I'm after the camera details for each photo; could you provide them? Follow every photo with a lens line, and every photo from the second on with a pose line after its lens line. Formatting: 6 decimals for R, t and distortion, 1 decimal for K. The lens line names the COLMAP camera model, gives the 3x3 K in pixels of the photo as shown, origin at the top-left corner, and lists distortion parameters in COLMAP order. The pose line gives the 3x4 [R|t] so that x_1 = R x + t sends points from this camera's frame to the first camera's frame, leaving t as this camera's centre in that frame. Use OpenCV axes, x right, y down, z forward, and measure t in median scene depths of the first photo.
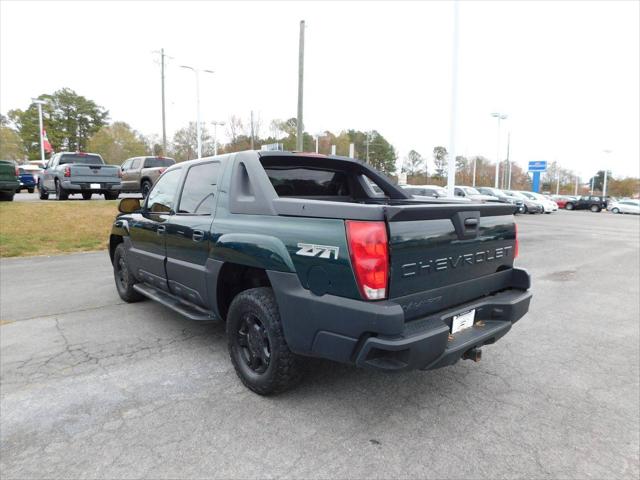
lens RADIAL K [[424.9, 0, 319.4], [0, 424.9, 240.5], [0, 0, 1]] dist [-0.085592, 0.065169]
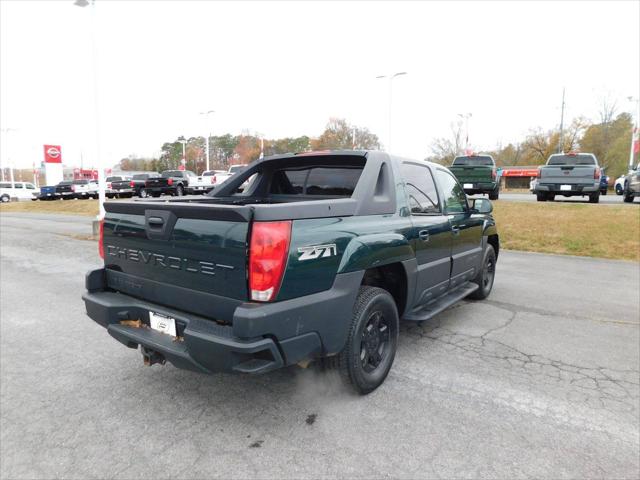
lens RADIAL K [[424.9, 0, 316.4], [0, 424.9, 244.1], [0, 0, 1]] dist [-0.085592, 0.065169]
pose [[0.221655, 0.123841, -0.967229, 0.968947], [-0.121083, 0.987722, 0.098717, -0.092158], [0.967579, 0.095234, 0.233928, 0.800727]]
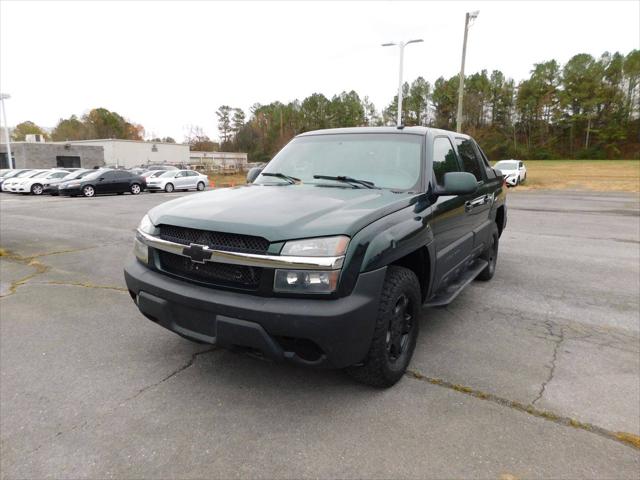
lens RADIAL K [[424.9, 0, 315.4], [0, 424.9, 243.3], [0, 0, 1]] dist [-0.085592, 0.065169]
pose [[-0.286544, -0.188042, 0.939432, -1.287380], [0.100571, 0.969228, 0.224682, -0.207297], [-0.952774, 0.158861, -0.258815, 1.742163]]
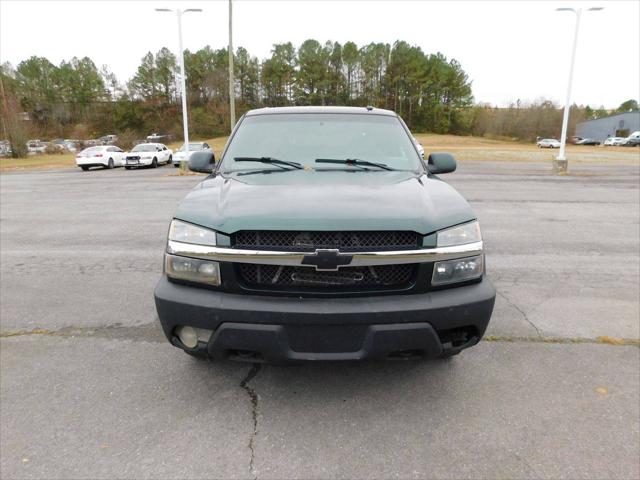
lens RADIAL K [[424.9, 0, 318.3], [0, 424.9, 244.5], [0, 0, 1]] dist [-0.085592, 0.065169]
pose [[-0.761693, -0.164111, 0.626811, -0.966254], [0.068725, 0.941473, 0.330009, -0.260638], [-0.644283, 0.294443, -0.705835, 2.119707]]
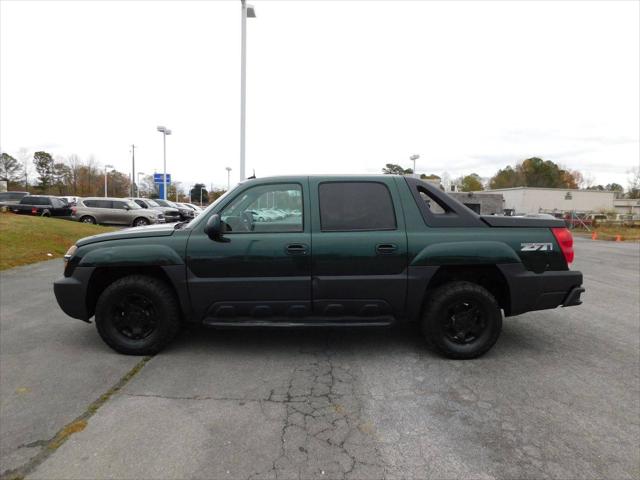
lens RADIAL K [[424.9, 0, 313.9], [0, 424.9, 243.4], [0, 0, 1]] dist [-0.085592, 0.065169]
pose [[0.633125, -0.065588, 0.771266, -1.193603], [0.080019, 0.996611, 0.019064, -0.059458], [-0.769902, 0.049646, 0.636228, 0.409127]]
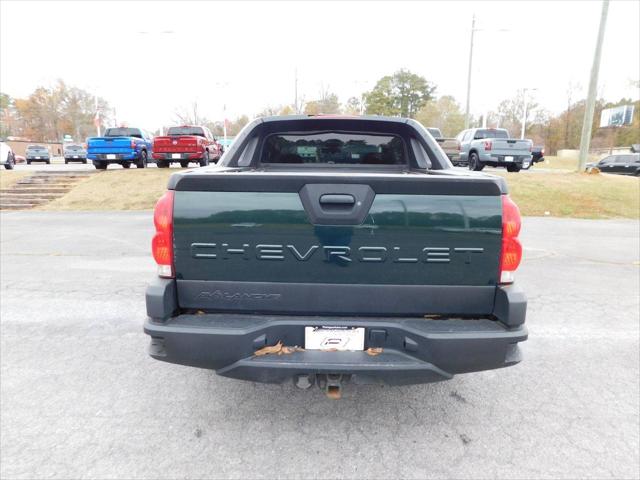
lens RADIAL K [[424.9, 0, 318.1], [0, 424.9, 240.4], [0, 0, 1]] dist [-0.085592, 0.065169]
pose [[0.737870, 0.128322, -0.662632, 0.566963], [-0.085384, 0.991620, 0.096953, -0.030036], [0.669520, -0.014961, 0.742643, 0.327299]]
